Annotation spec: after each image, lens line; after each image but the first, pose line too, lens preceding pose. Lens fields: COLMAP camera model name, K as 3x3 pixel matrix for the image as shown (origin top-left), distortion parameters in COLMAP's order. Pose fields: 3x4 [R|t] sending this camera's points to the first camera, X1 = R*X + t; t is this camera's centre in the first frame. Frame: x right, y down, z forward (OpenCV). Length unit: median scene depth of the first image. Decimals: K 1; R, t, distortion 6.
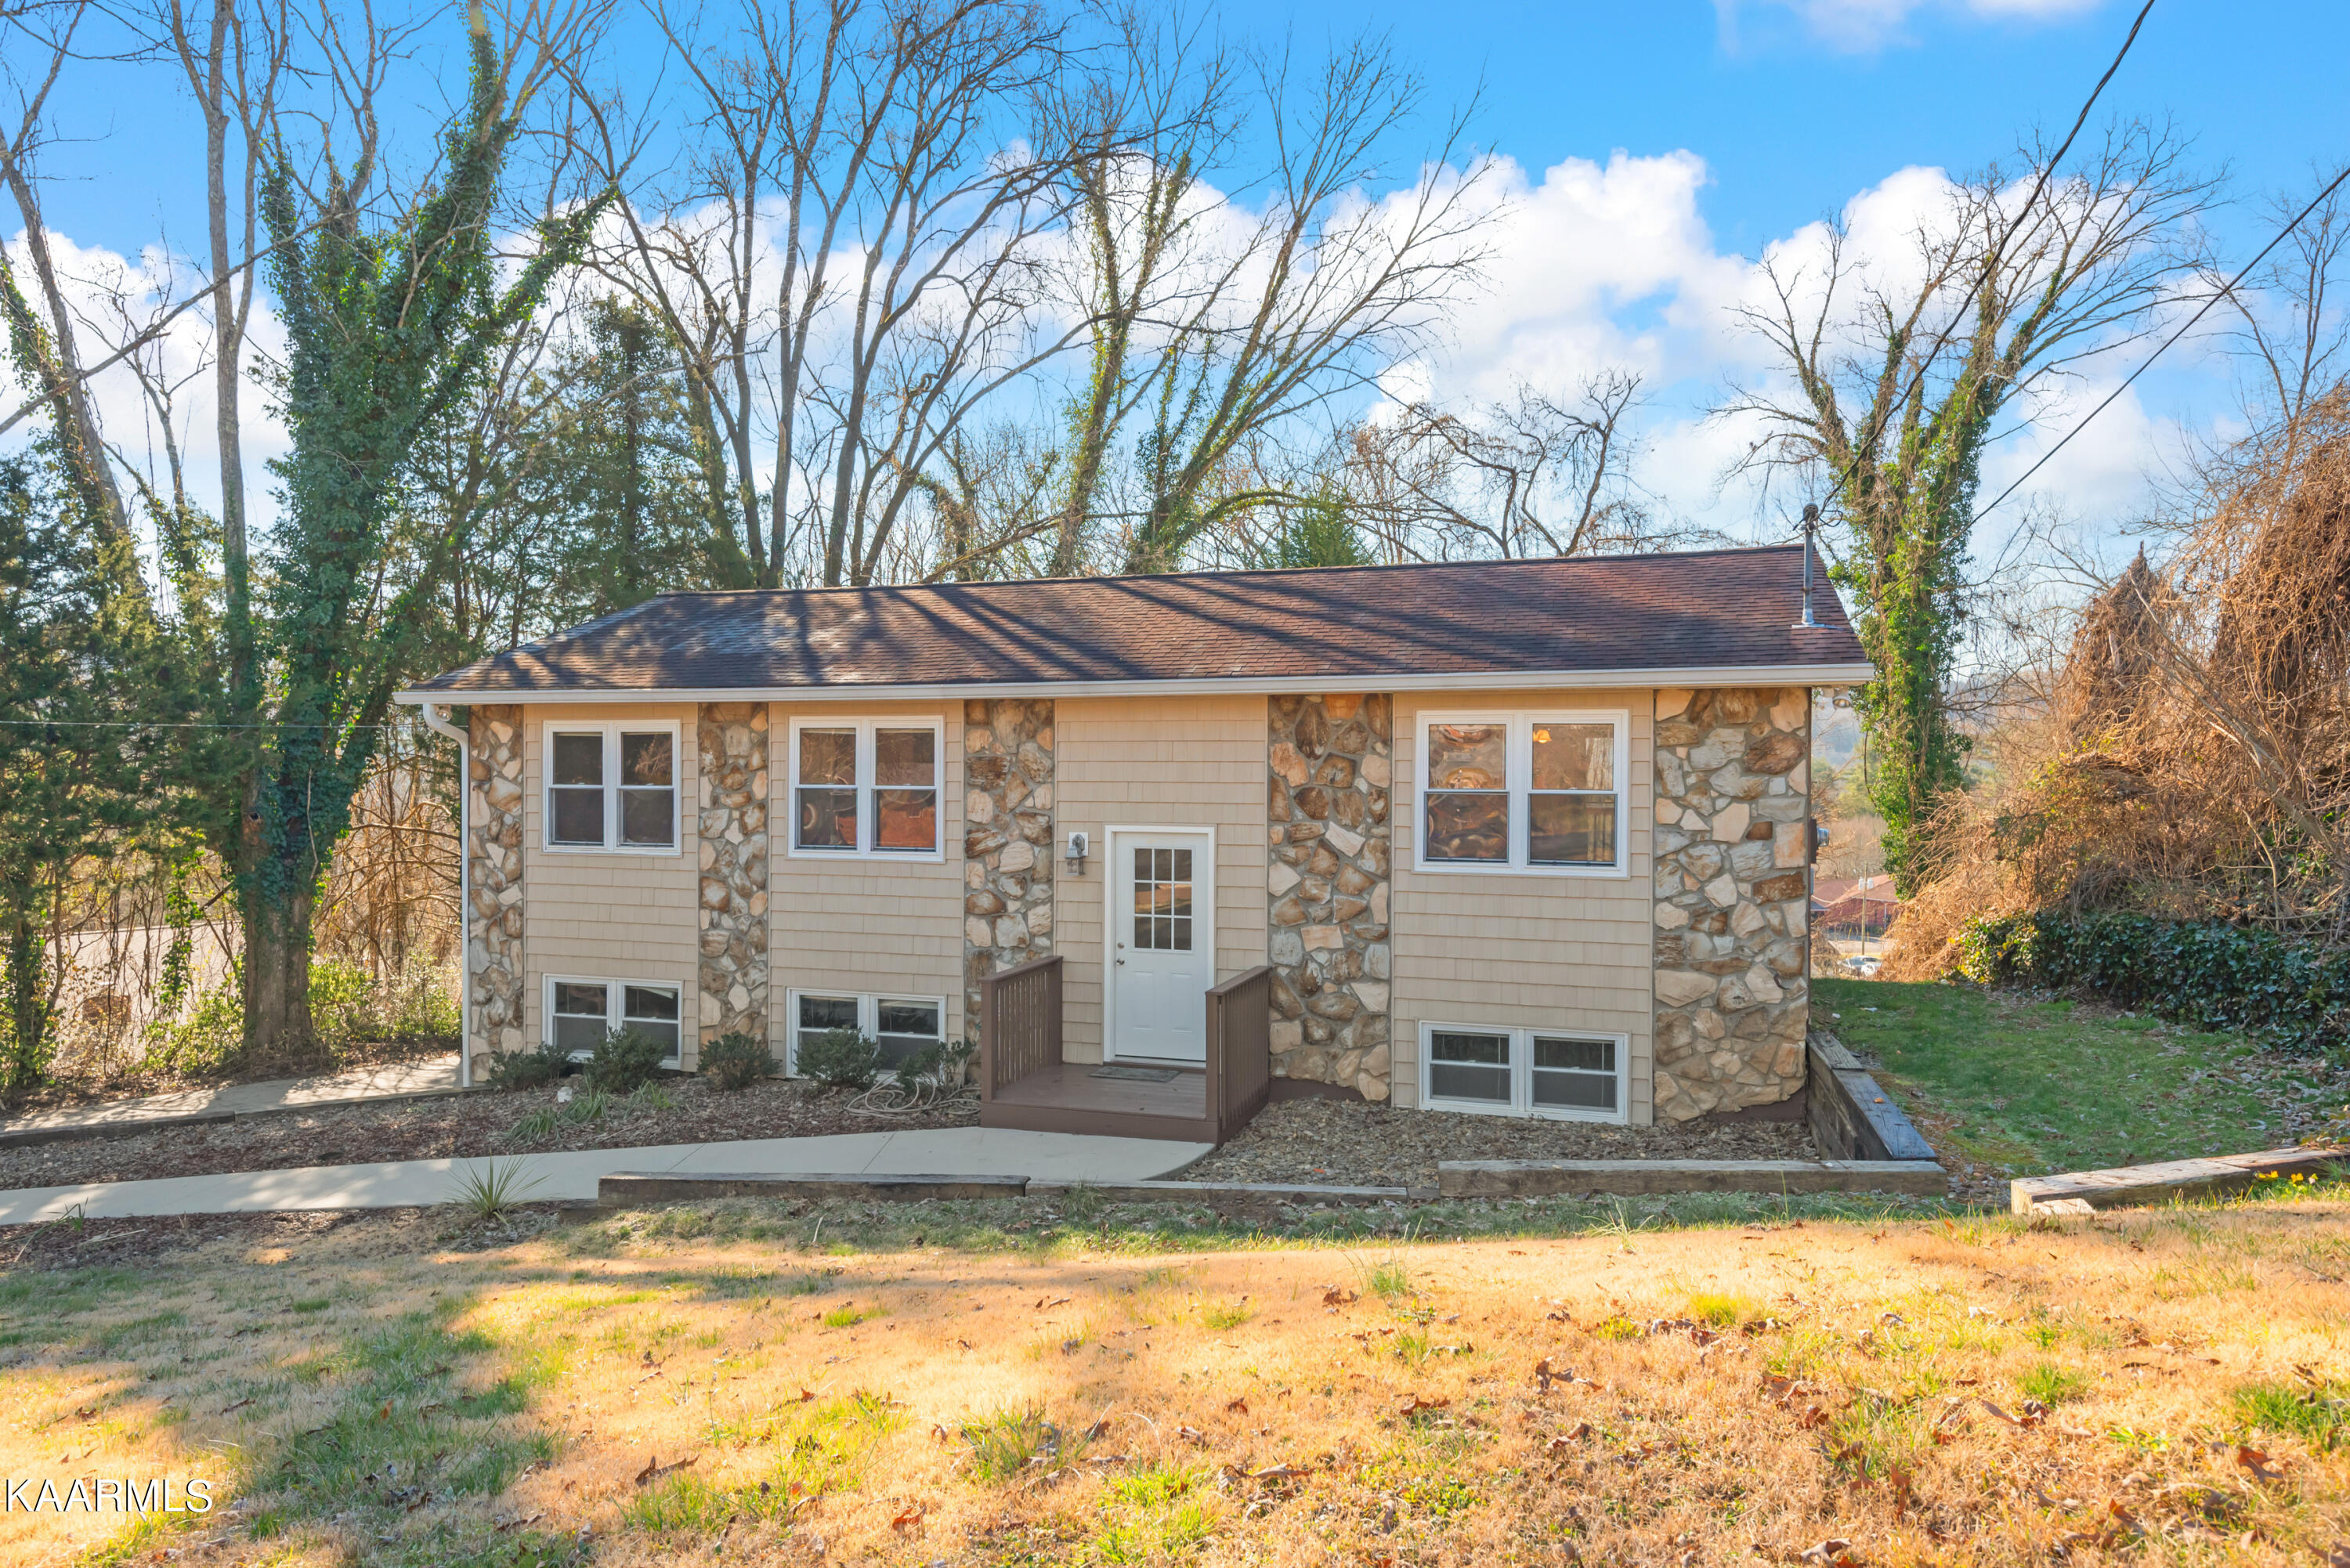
lens RADIAL K [[1425.2, 0, 1119.9], [0, 1425.2, 768.8], [0, 0, 1]] dist [0.021299, -0.009726]
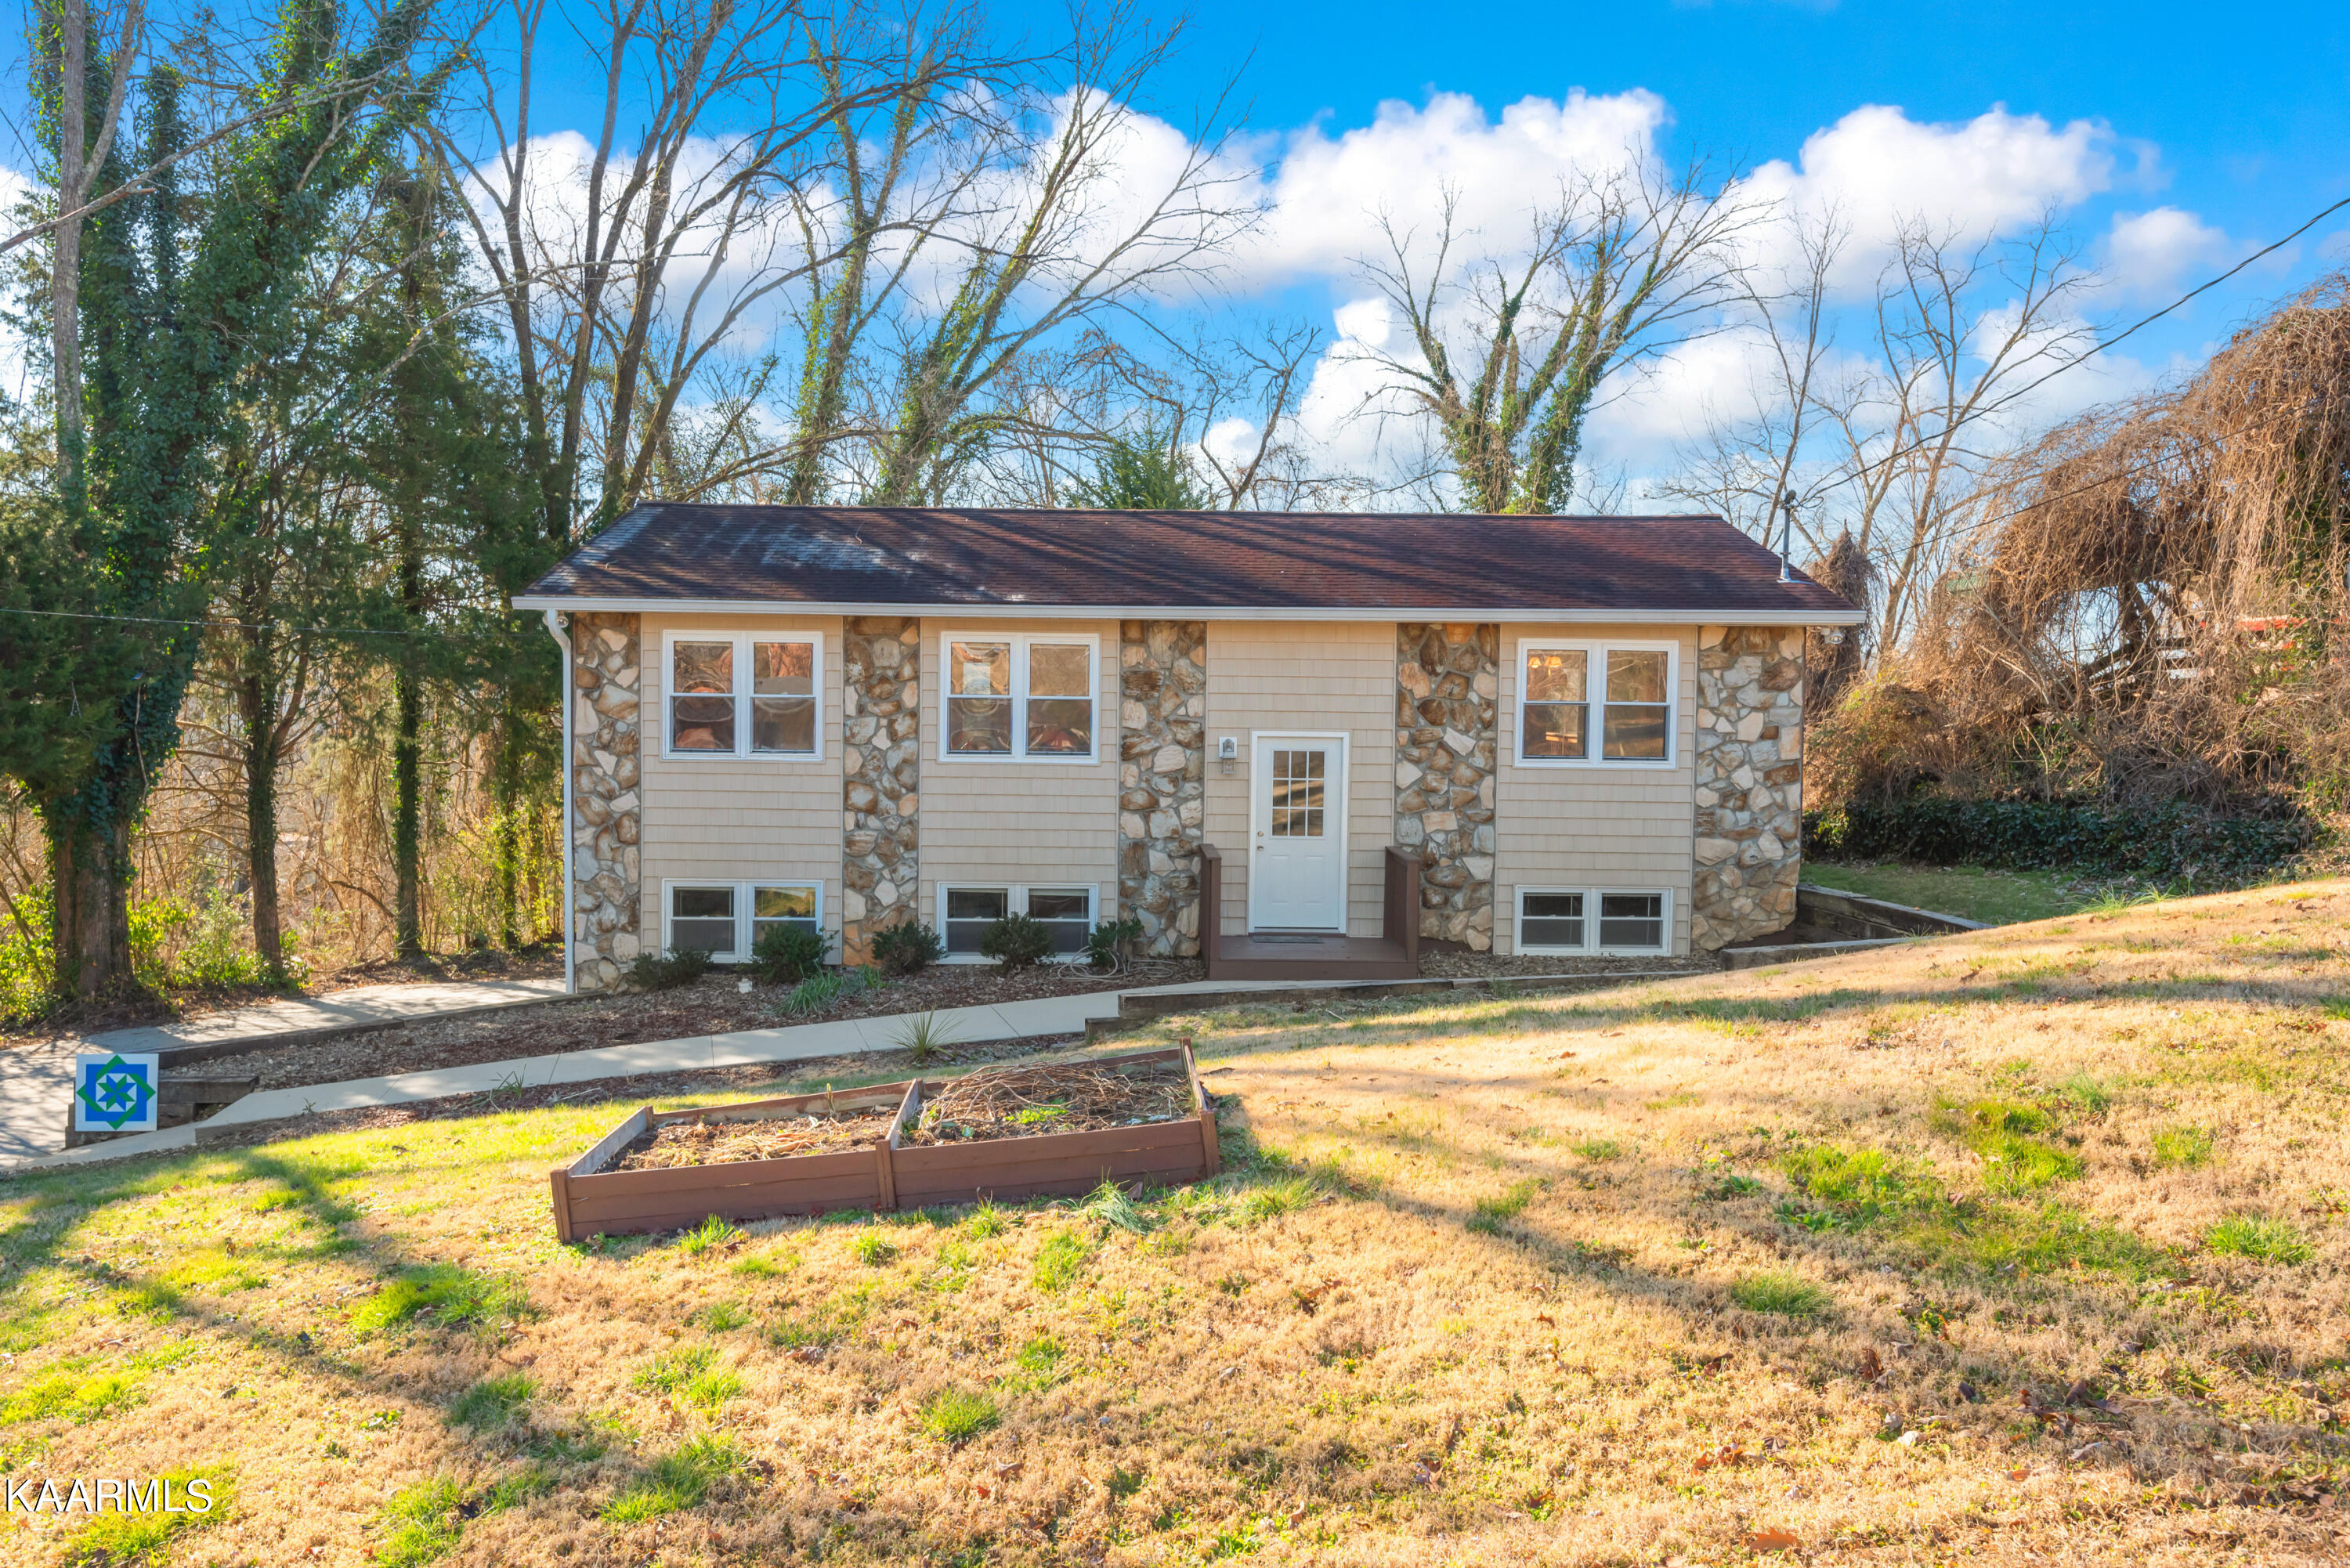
lens RADIAL K [[1595.6, 0, 1087.0], [0, 1595.6, 770.9], [0, 0, 1]] dist [0.007655, 0.002297]
pose [[0.949885, -0.002577, 0.312590, -0.528983], [-0.009212, 0.999301, 0.036231, 0.025510], [-0.312465, -0.037295, 0.949197, -0.191061]]
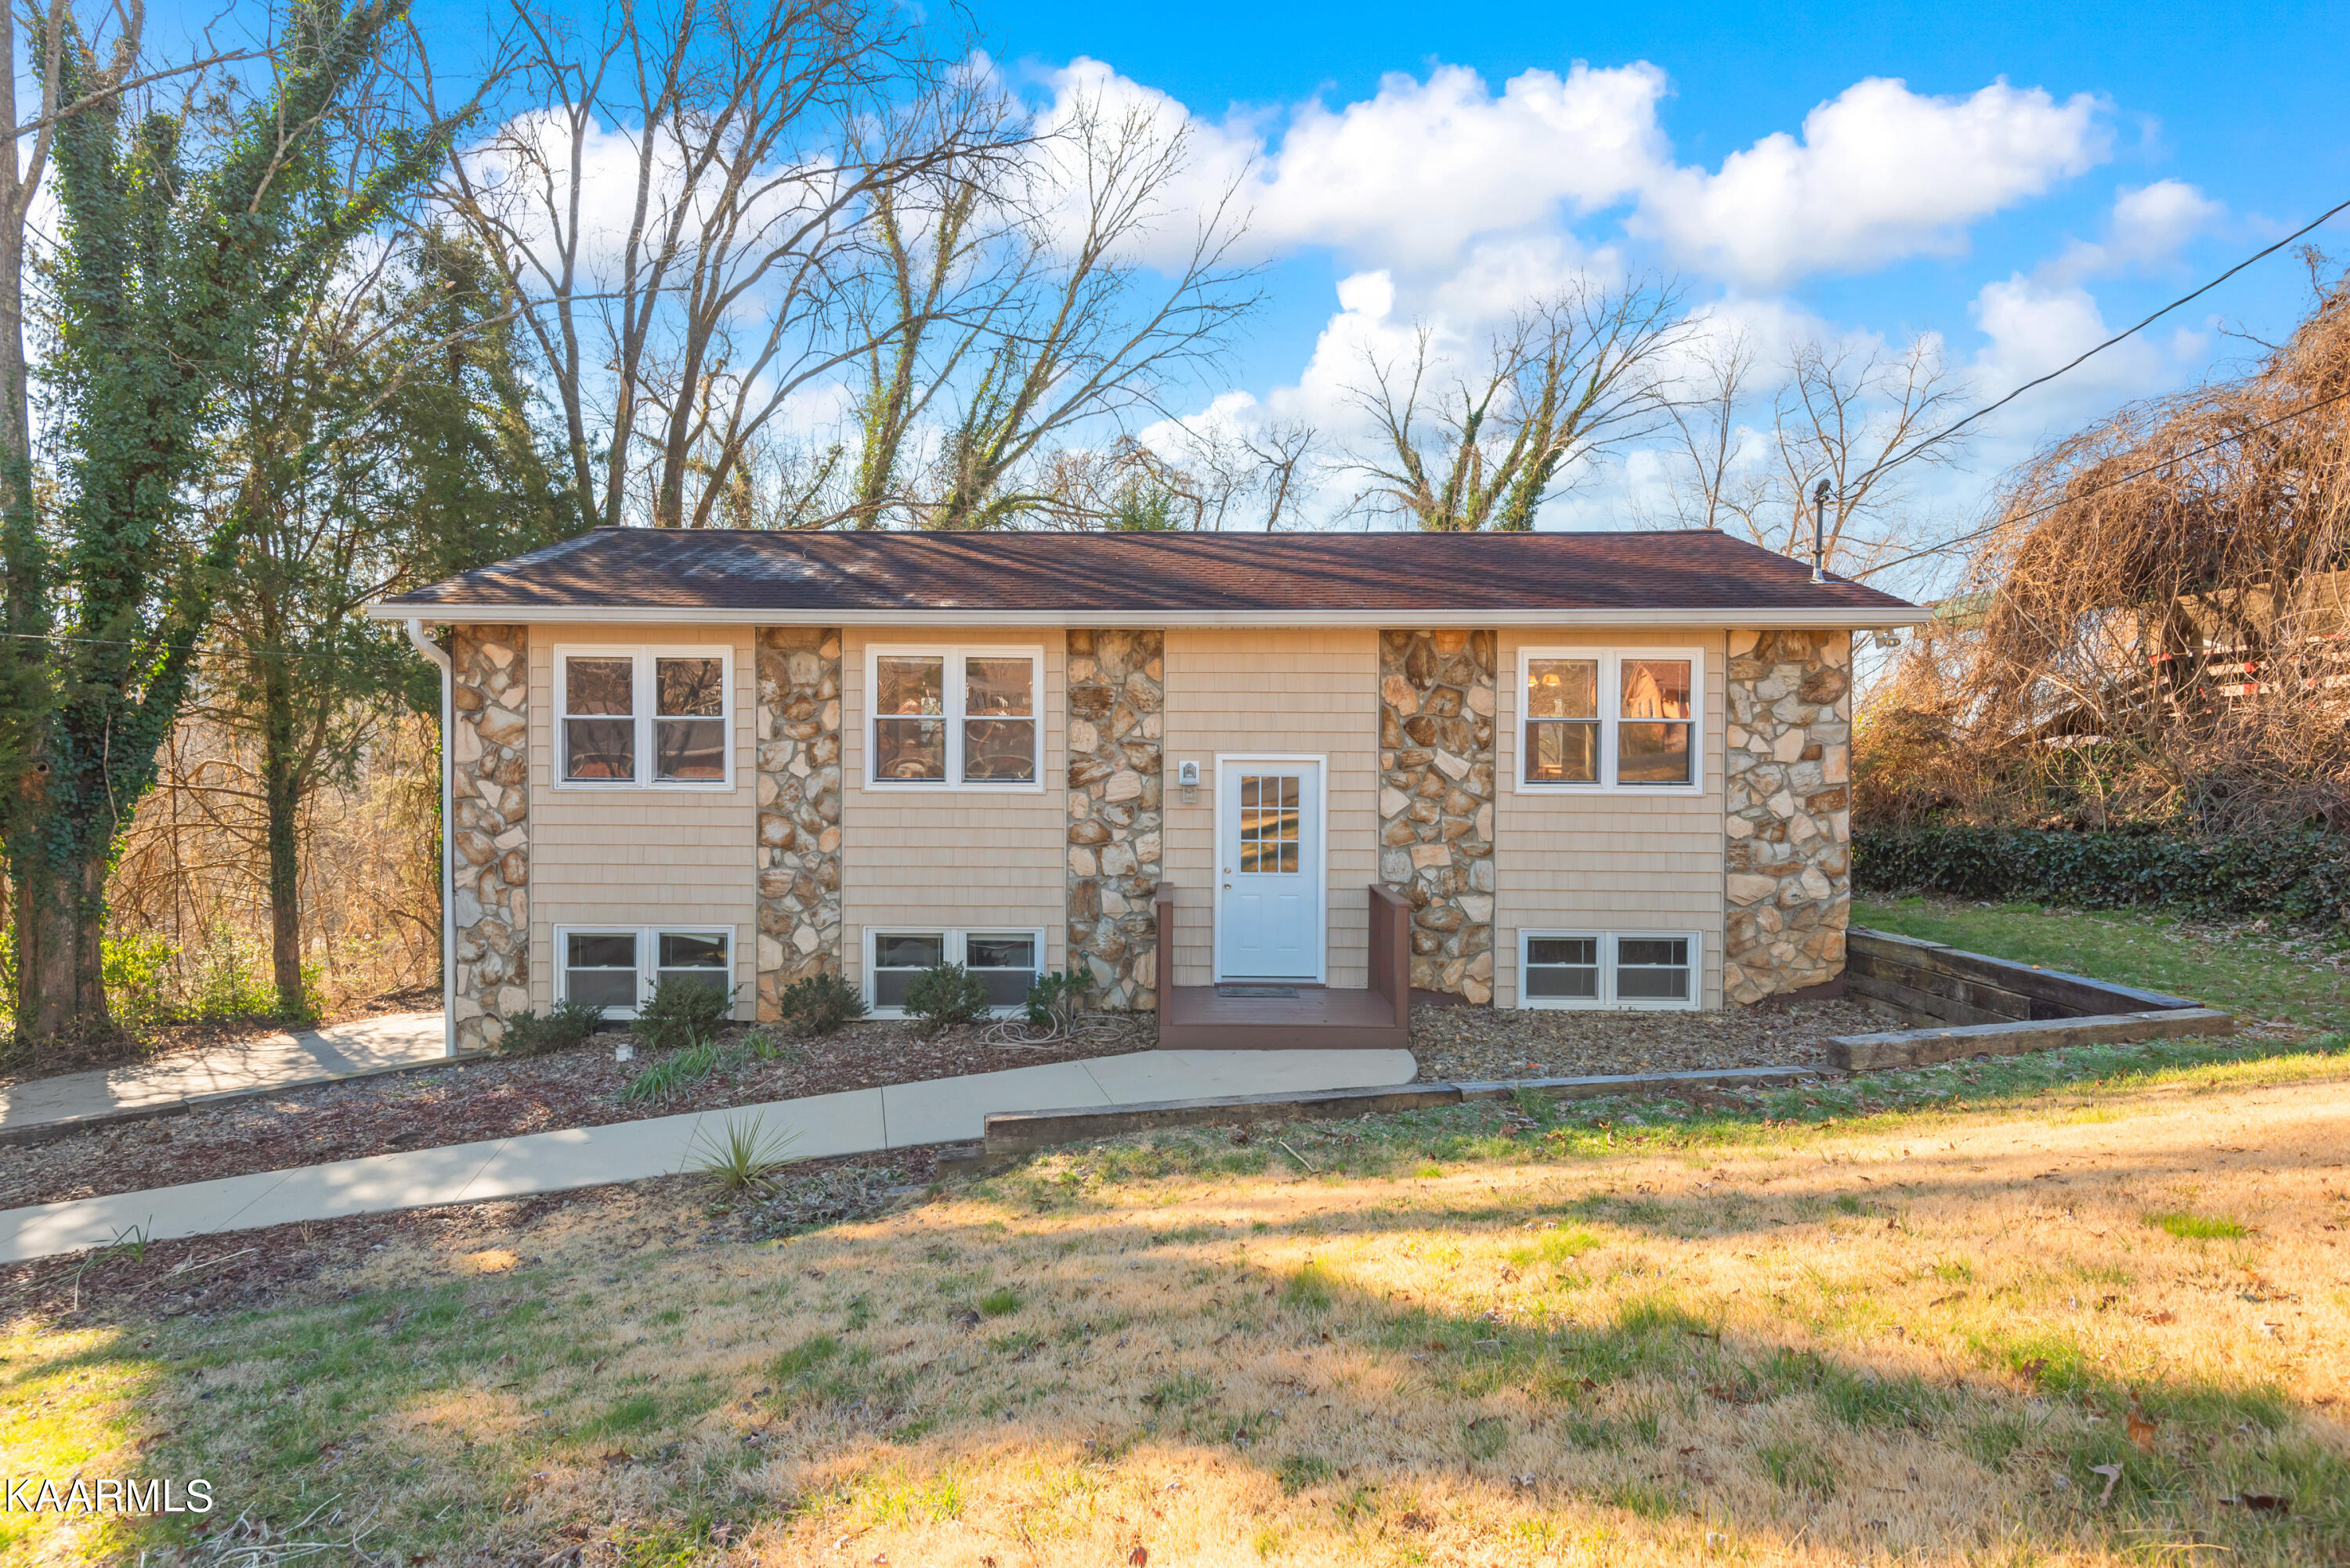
lens RADIAL K [[1206.2, 0, 1130.6], [0, 1206.2, 771.8], [0, 0, 1]] dist [0.026090, -0.012892]
pose [[0.954599, 0.000887, 0.297891, -0.318637], [-0.003576, 0.999958, 0.008481, 0.043943], [-0.297871, -0.009161, 0.954562, 0.180171]]
